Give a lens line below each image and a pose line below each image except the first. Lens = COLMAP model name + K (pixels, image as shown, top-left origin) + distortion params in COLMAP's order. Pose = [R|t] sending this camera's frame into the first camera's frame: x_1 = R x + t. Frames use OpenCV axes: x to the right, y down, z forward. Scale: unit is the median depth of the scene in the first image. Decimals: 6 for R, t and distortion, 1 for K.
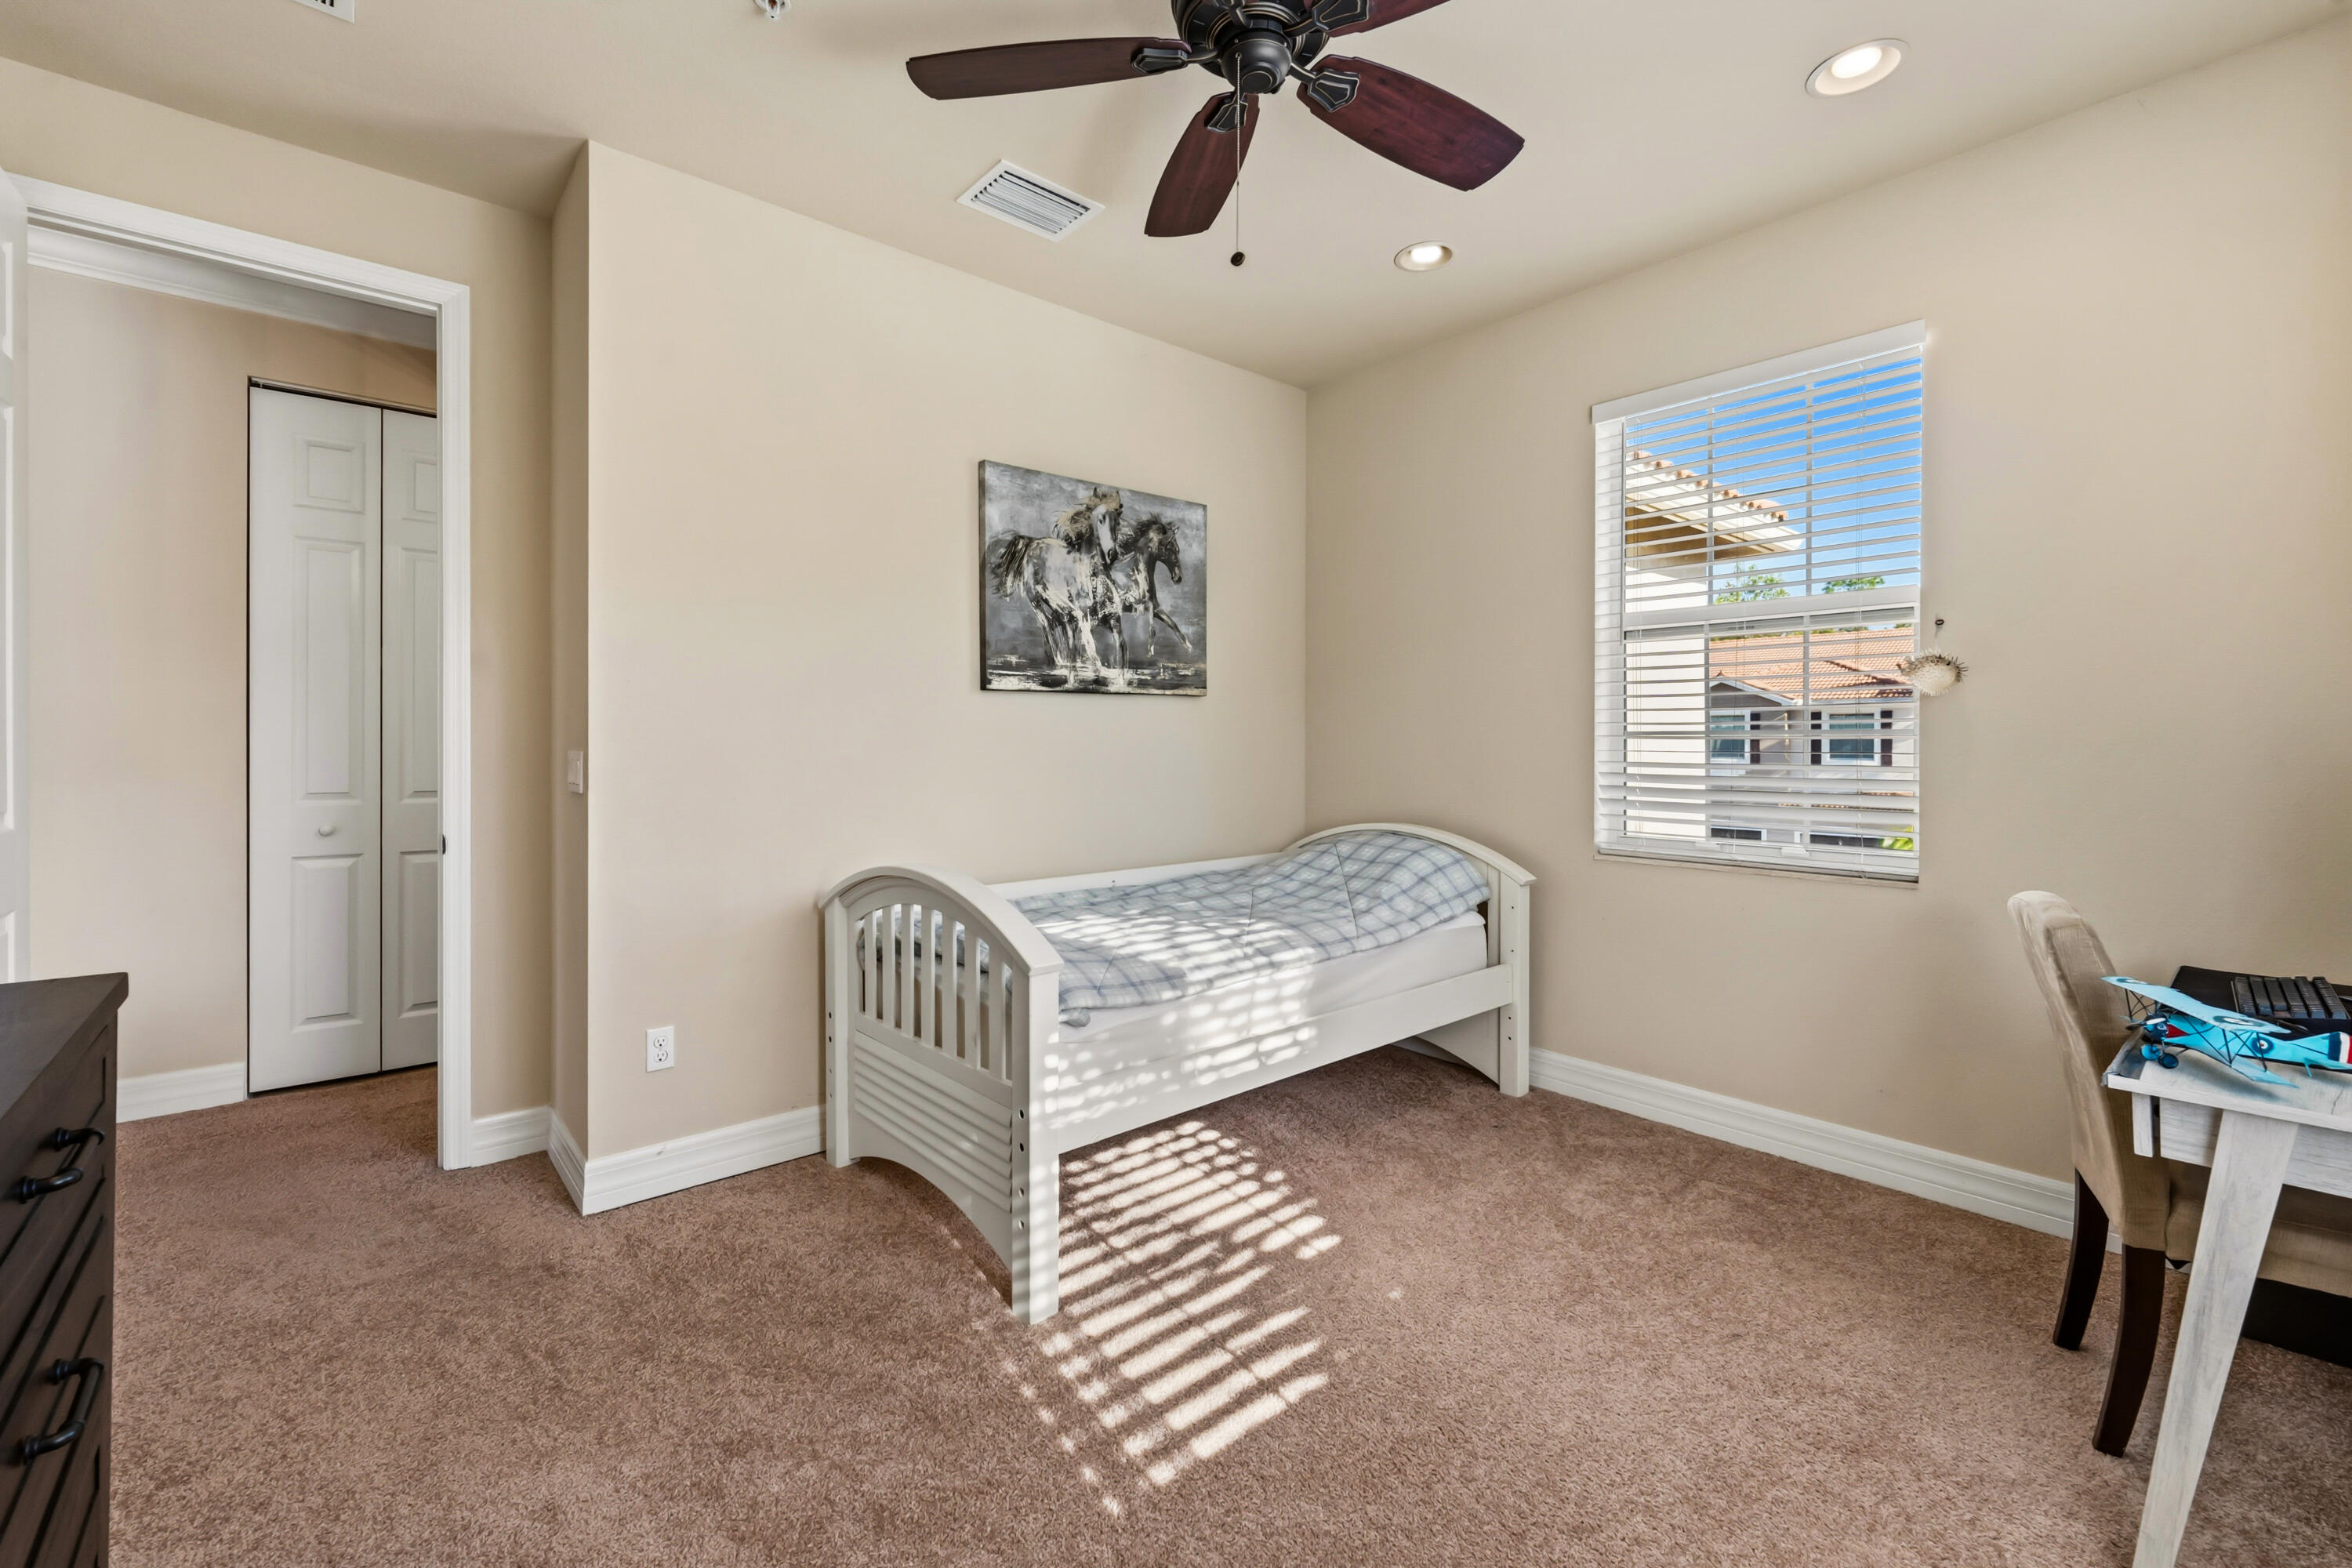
lens RADIAL K [[984.8, 0, 1164.1], [0, 984.8, 764.8], [0, 0, 1]] dist [0.000923, 0.000045]
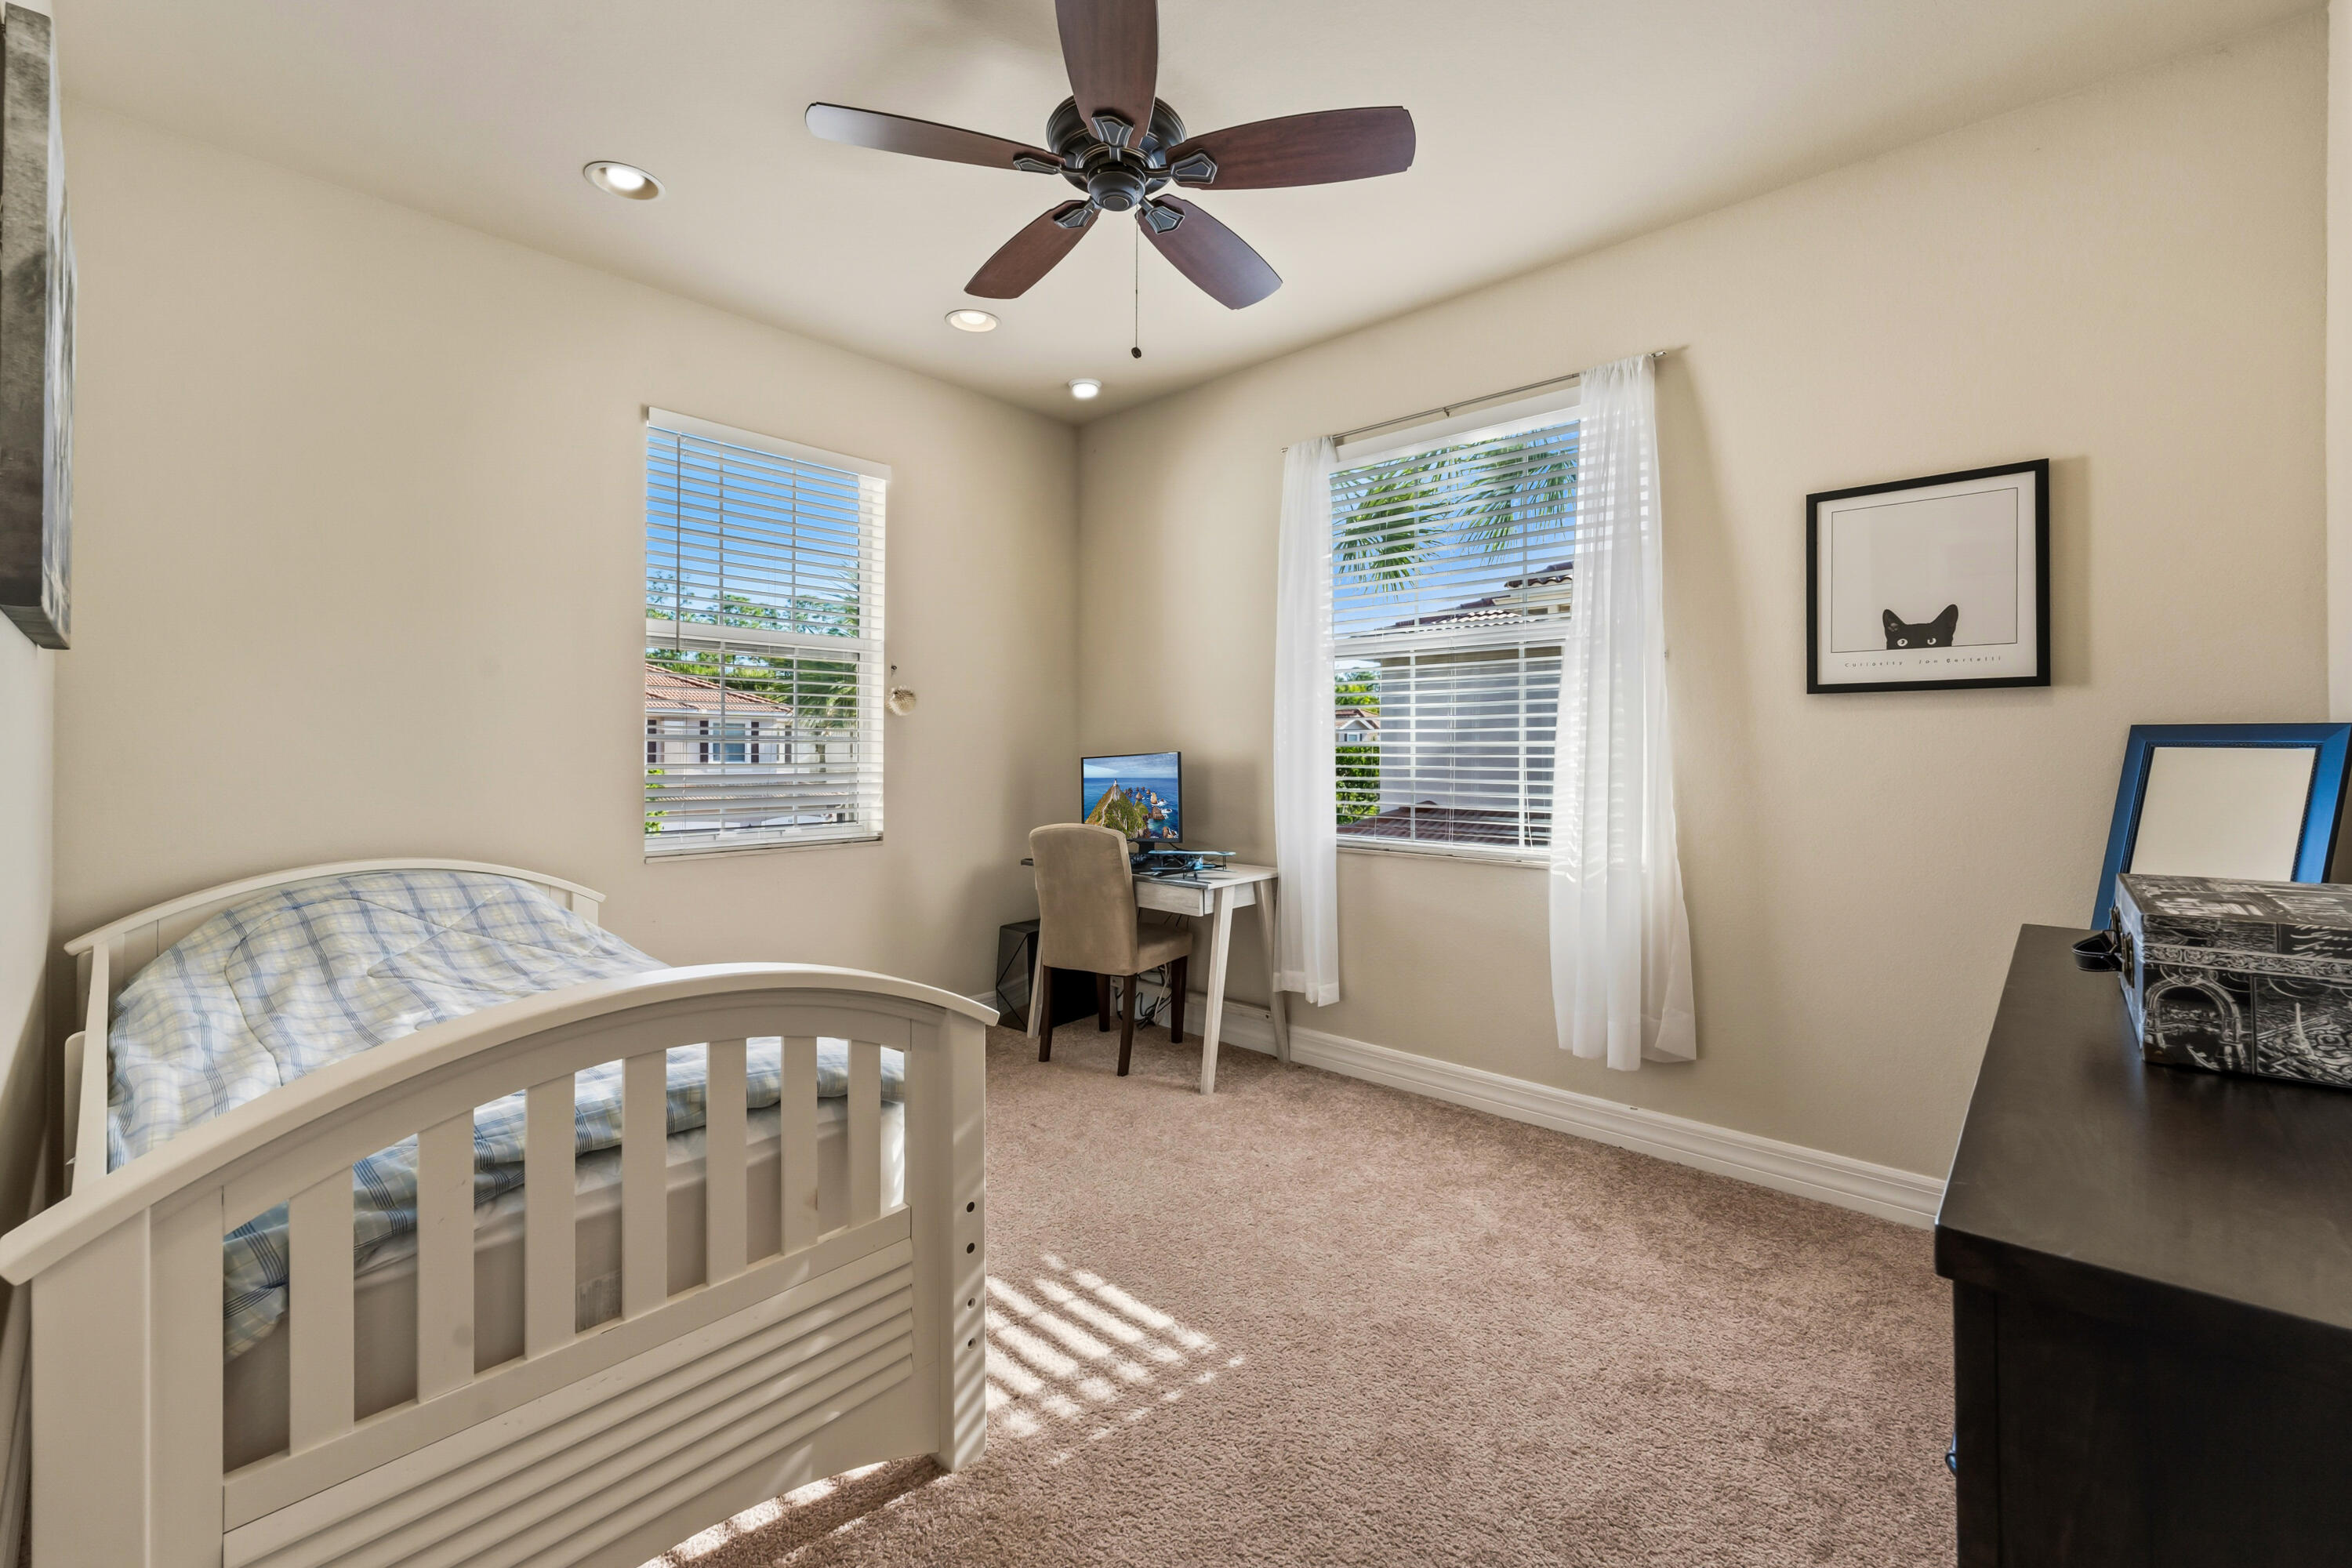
lens RADIAL K [[965.6, 0, 1165.8], [0, 965.6, 774.6], [0, 0, 1]] dist [0.000260, -0.000164]
pose [[-0.131785, -0.020655, 0.991063, -0.900684], [0.004236, 0.999762, 0.021400, -0.015251], [-0.991269, 0.007018, -0.131666, 0.902661]]
